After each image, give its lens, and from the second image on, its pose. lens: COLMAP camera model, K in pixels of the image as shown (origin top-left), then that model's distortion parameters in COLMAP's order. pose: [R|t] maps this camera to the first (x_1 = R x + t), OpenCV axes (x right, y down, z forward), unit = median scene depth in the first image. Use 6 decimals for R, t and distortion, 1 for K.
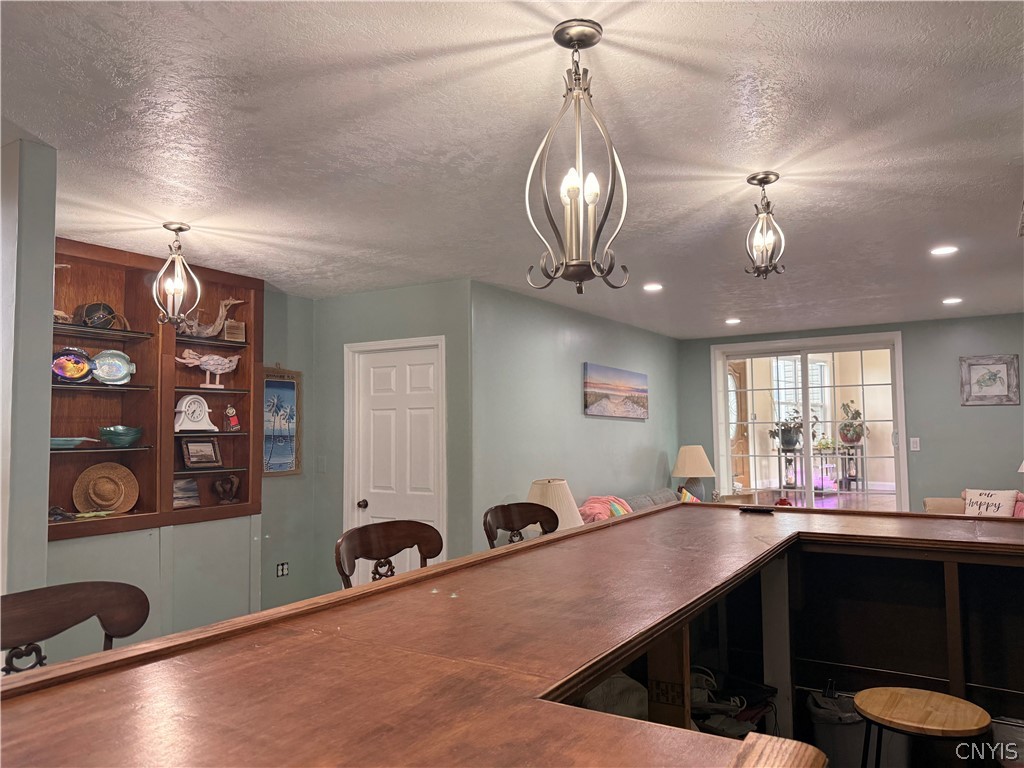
lens RADIAL K [[731.1, 0, 513.3], [0, 731.1, 389.4], [0, 0, 1]] dist [0.111998, -0.182786]
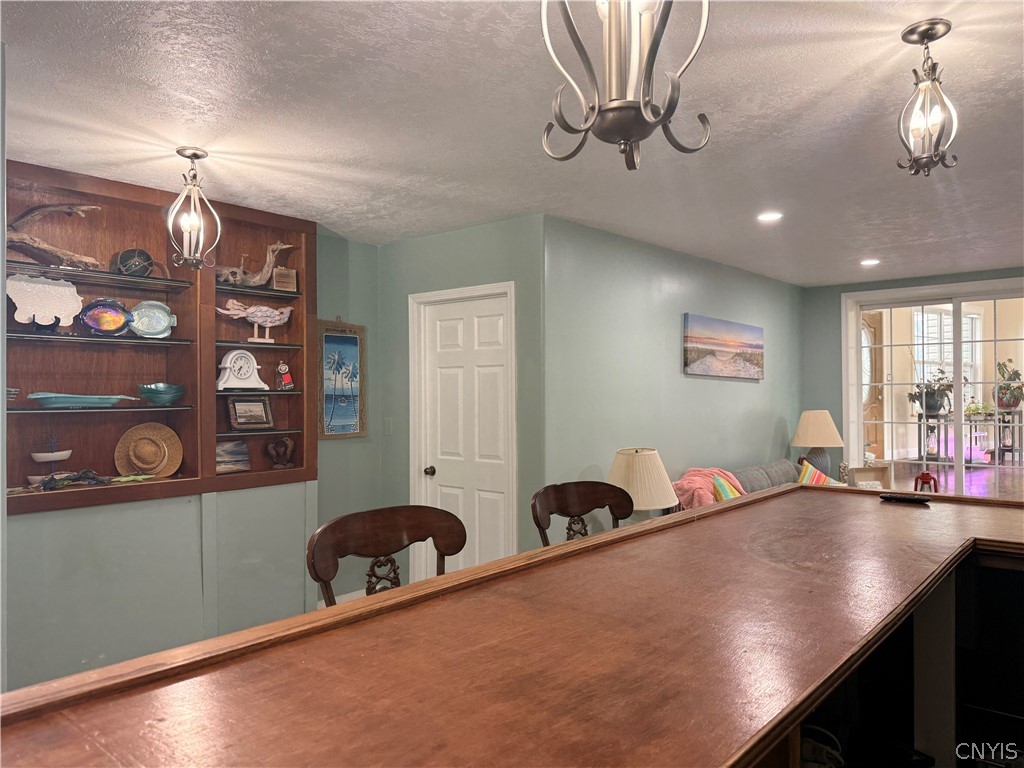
lens RADIAL K [[723.4, 0, 512.7], [0, 723.4, 387.4], [0, 0, 1]] dist [0.054377, -0.066007]
pose [[0.987874, 0.003897, -0.155209, 0.039183], [0.003574, 0.998849, 0.047824, 0.011627], [0.155216, -0.047799, 0.986723, 0.160519]]
